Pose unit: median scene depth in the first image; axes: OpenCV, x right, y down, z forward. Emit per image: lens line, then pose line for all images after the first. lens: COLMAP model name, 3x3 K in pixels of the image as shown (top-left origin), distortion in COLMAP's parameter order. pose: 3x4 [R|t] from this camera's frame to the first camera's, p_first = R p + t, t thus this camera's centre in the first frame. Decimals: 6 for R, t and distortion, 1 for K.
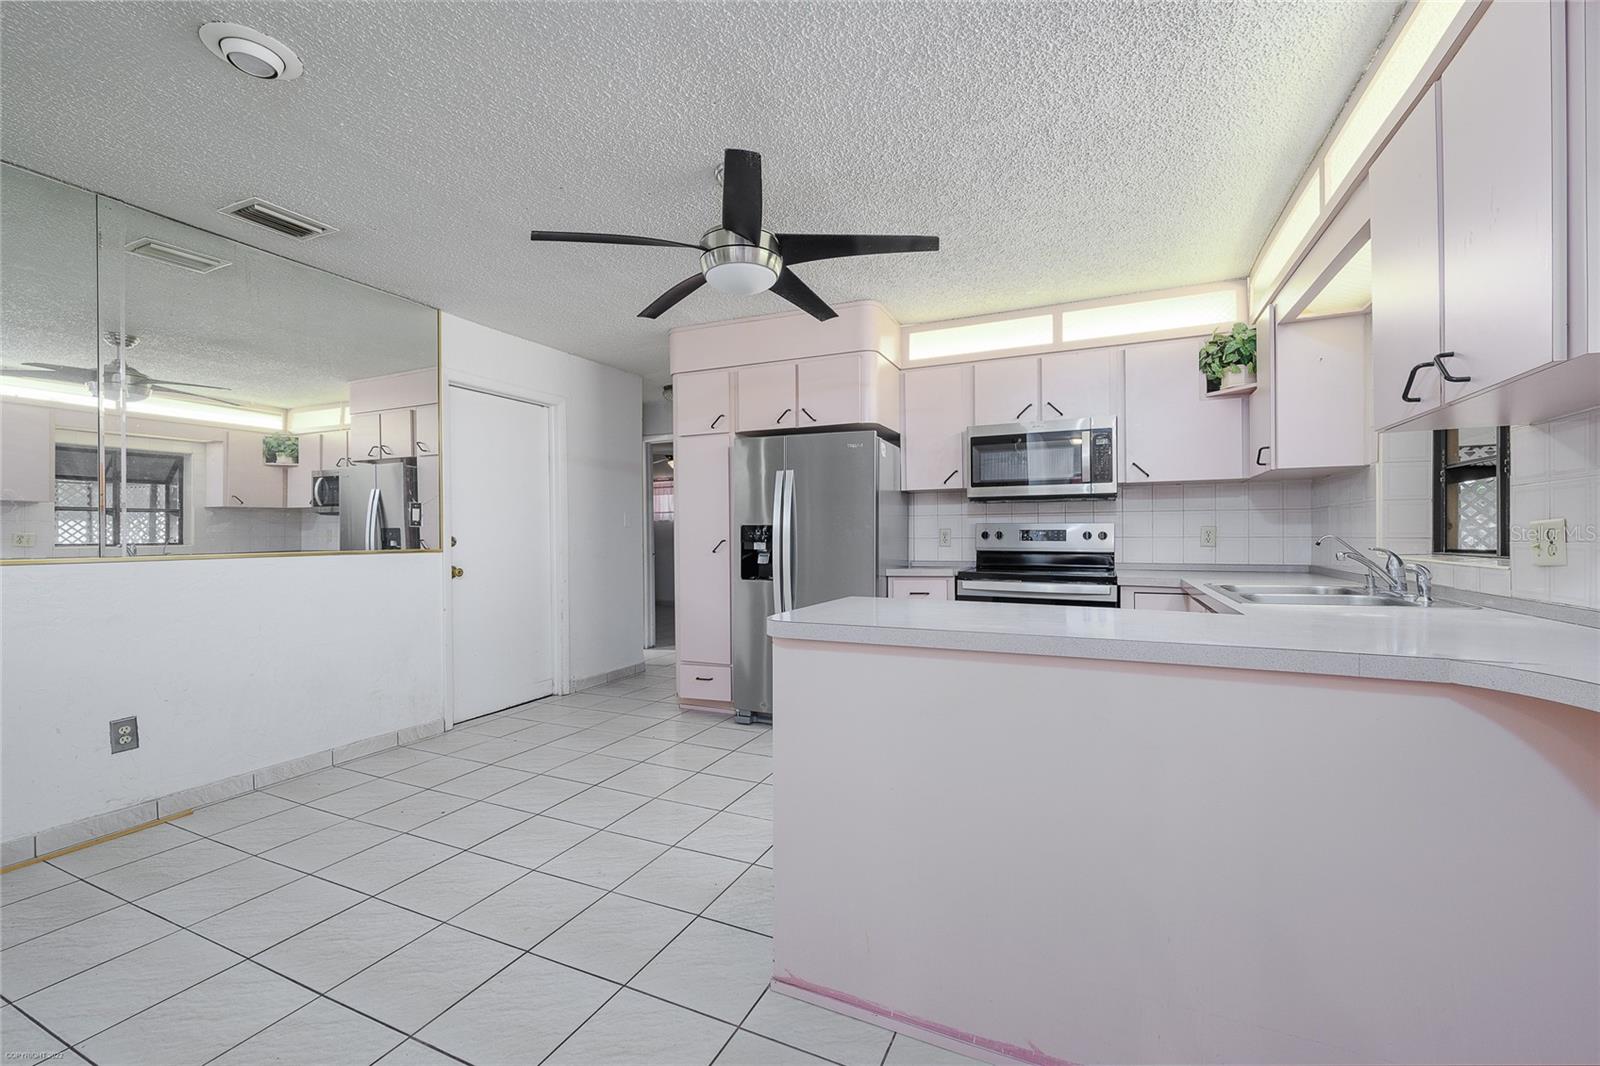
lens RADIAL K [[645.9, 0, 807.0], [0, 645.9, 529.8], [0, 0, 1]] dist [0.000396, 0.000577]
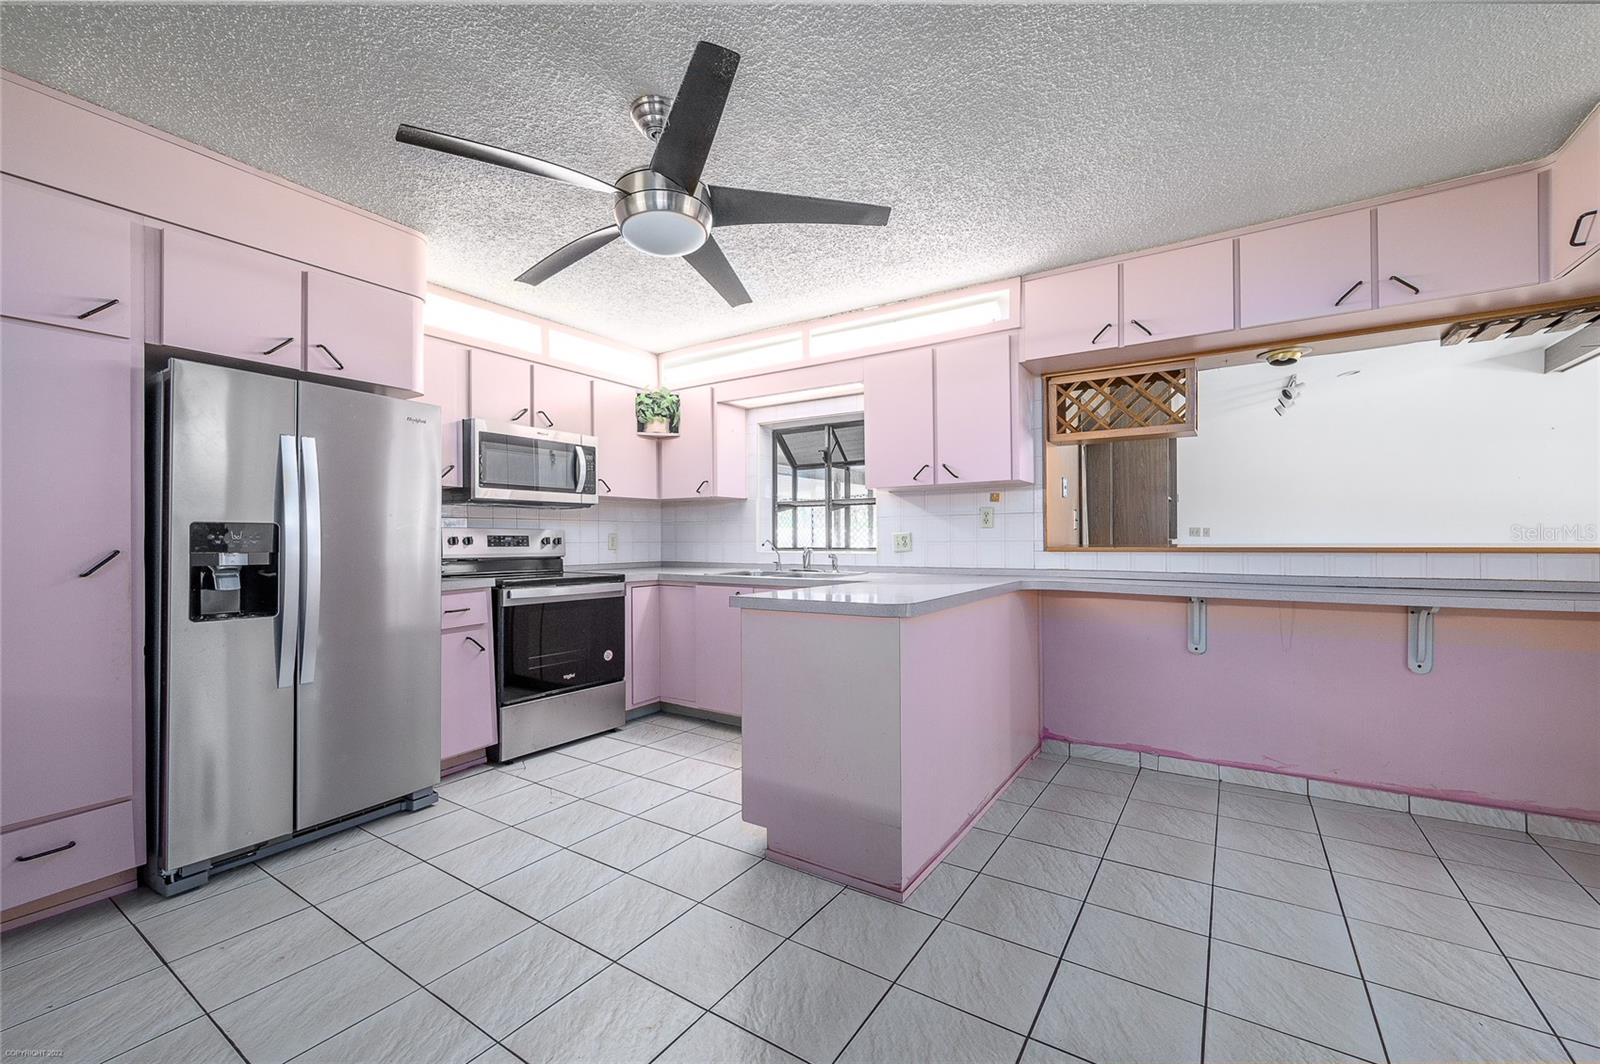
lens RADIAL K [[635.1, 0, 824.8], [0, 635.1, 537.8], [0, 0, 1]] dist [0.000563, -0.000005]
pose [[0.142032, 0.004663, 0.989851, -0.567957], [-0.003067, 0.999986, -0.004271, 0.006922], [-0.989857, -0.002429, 0.142045, 0.415697]]
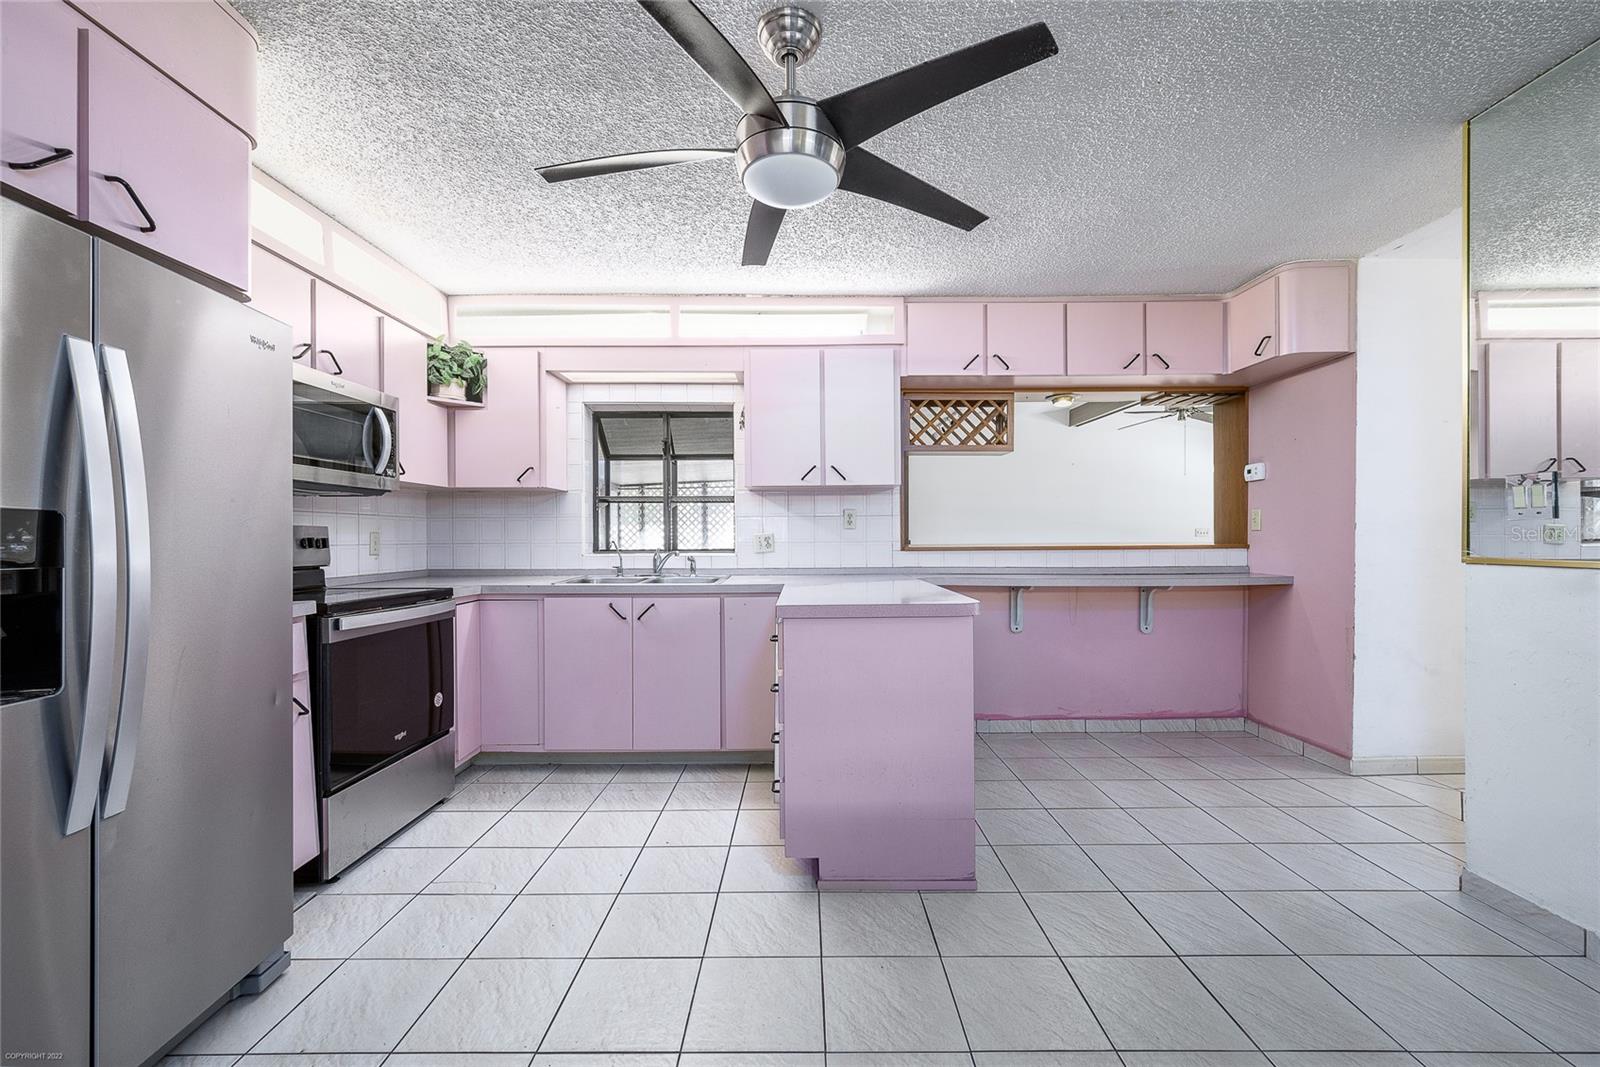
lens RADIAL K [[645.9, 0, 806.1], [0, 645.9, 540.0], [0, 0, 1]] dist [0.000396, 0.000577]
pose [[-0.414832, 0.001591, 0.909897, -0.473537], [-0.000716, 0.999998, -0.002075, 0.006517], [-0.909898, -0.001512, -0.414830, 0.833290]]
